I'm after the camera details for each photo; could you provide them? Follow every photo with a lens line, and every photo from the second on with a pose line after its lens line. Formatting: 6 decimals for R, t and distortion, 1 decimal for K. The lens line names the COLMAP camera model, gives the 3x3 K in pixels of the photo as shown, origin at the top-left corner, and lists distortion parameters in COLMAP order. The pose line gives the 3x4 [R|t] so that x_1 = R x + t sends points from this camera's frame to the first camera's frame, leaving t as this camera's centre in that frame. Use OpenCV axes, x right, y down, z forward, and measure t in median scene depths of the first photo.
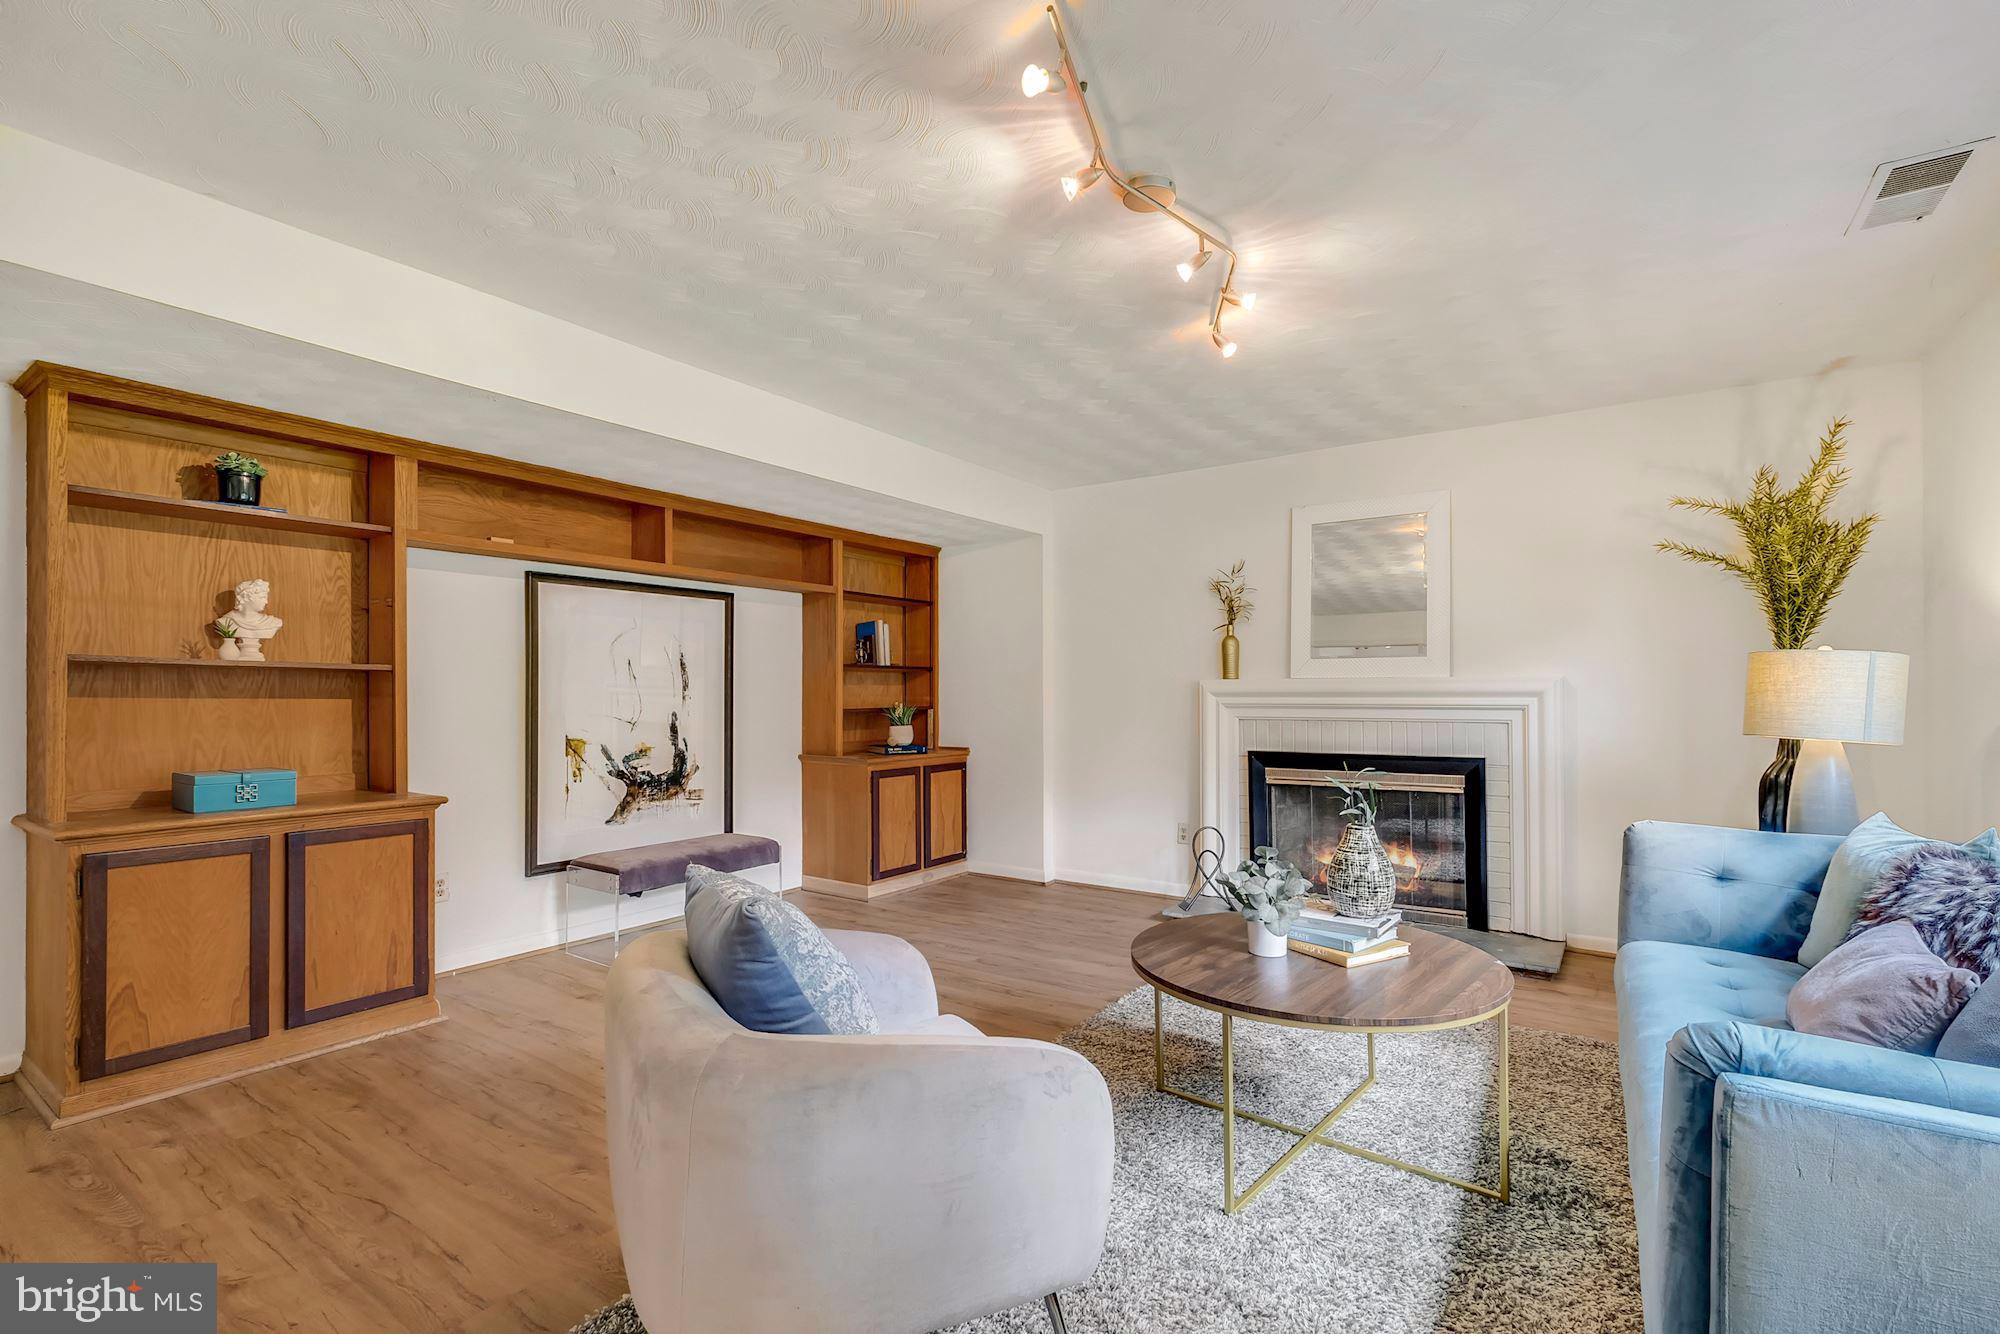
lens RADIAL K [[886.0, 0, 1002.3], [0, 886.0, 679.0], [0, 0, 1]] dist [-0.001999, -0.000972]
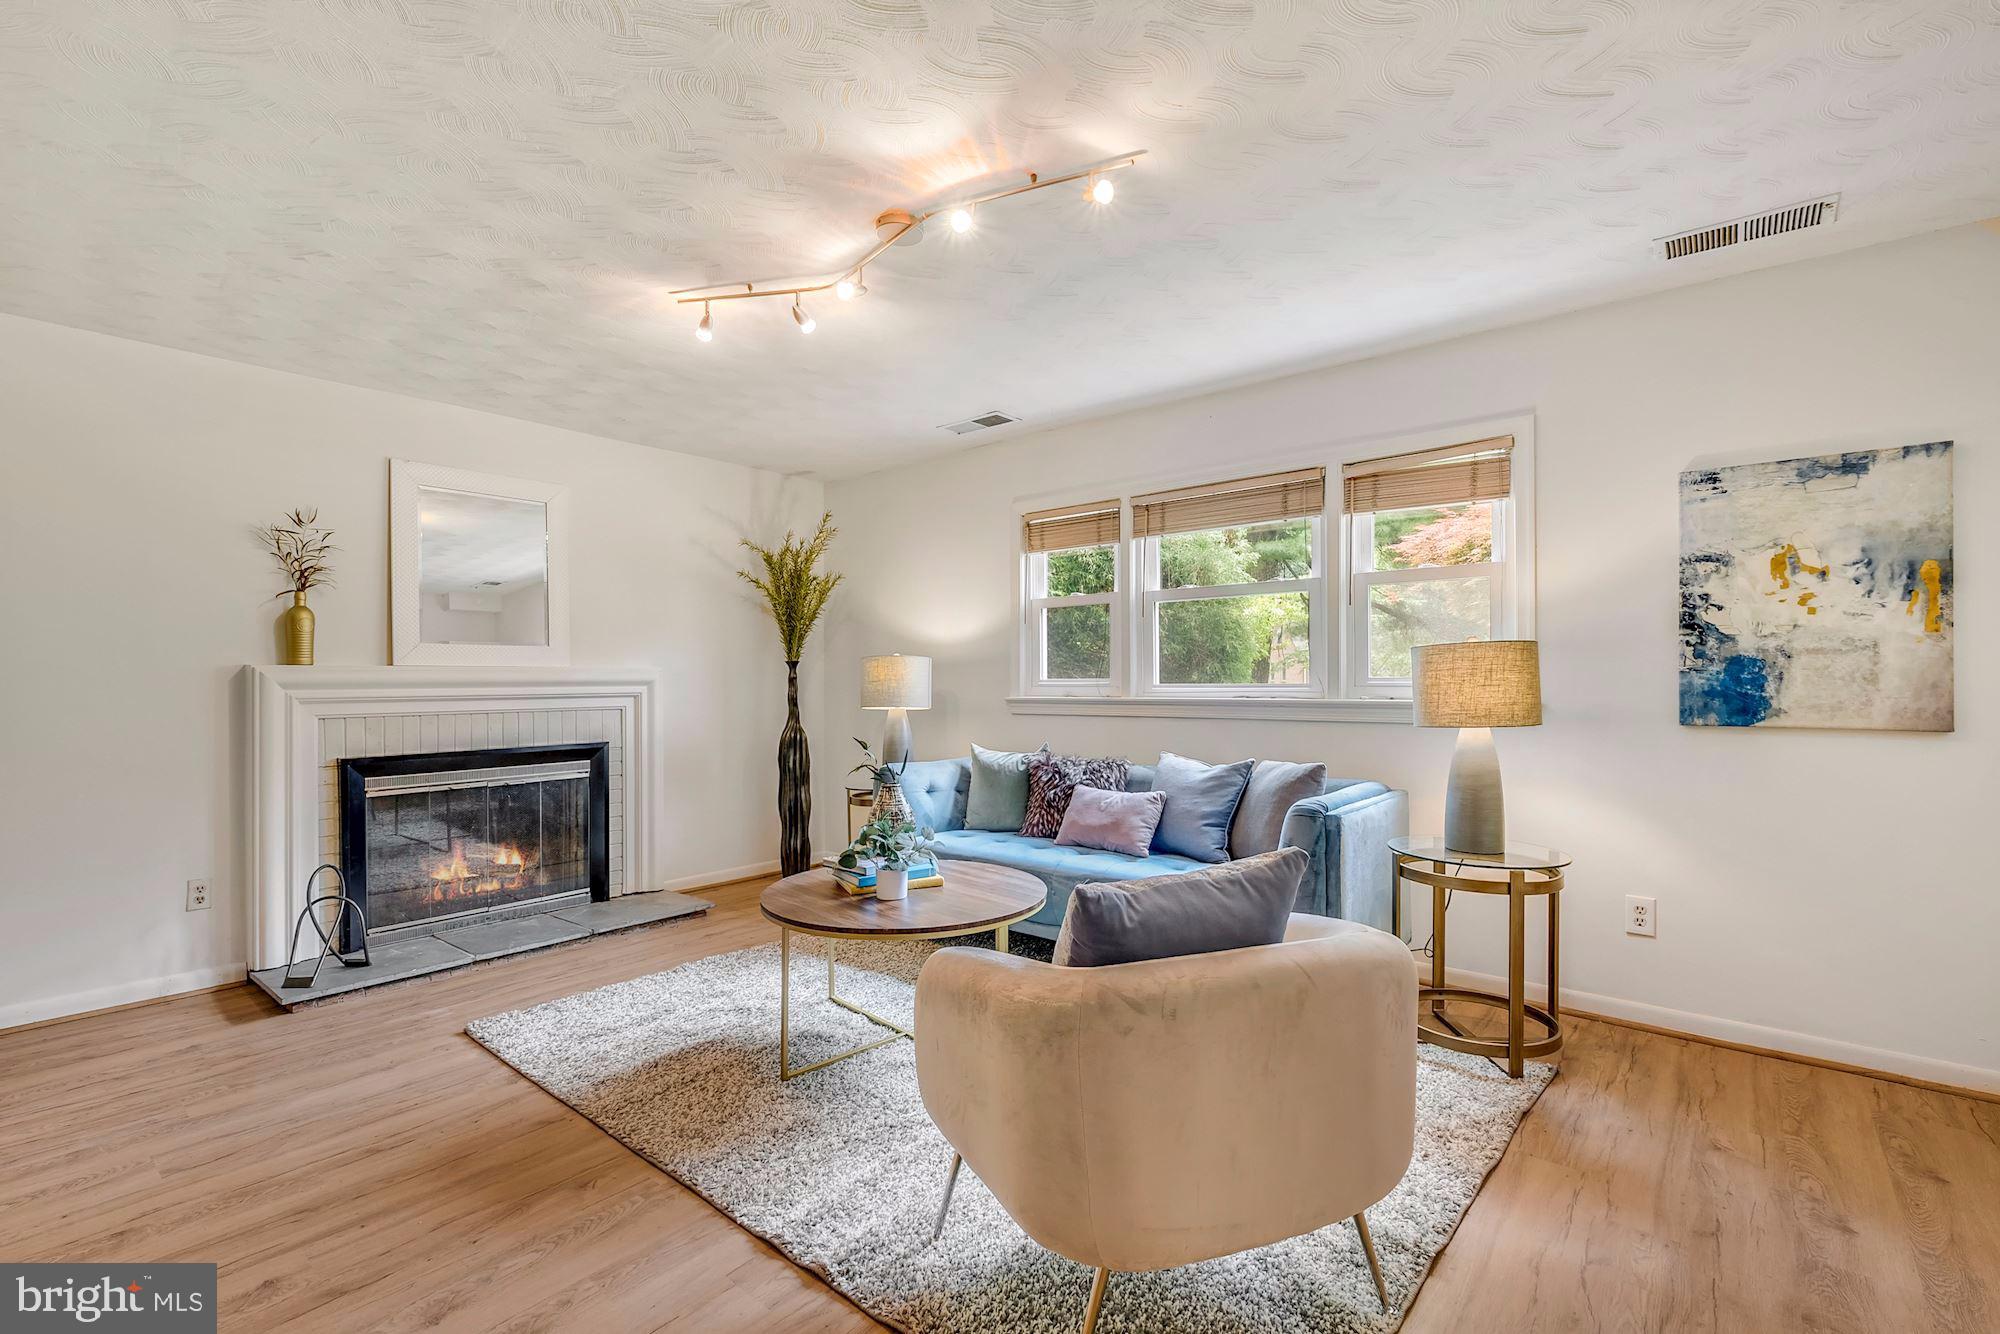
lens RADIAL K [[886.0, 0, 1004.3], [0, 886.0, 669.9], [0, 0, 1]] dist [-0.001999, -0.000972]
pose [[0.095119, 0.011623, 0.995398, -0.491383], [-0.011767, 0.999875, -0.010551, 0.006159], [-0.995396, -0.010709, 0.095244, 0.408060]]
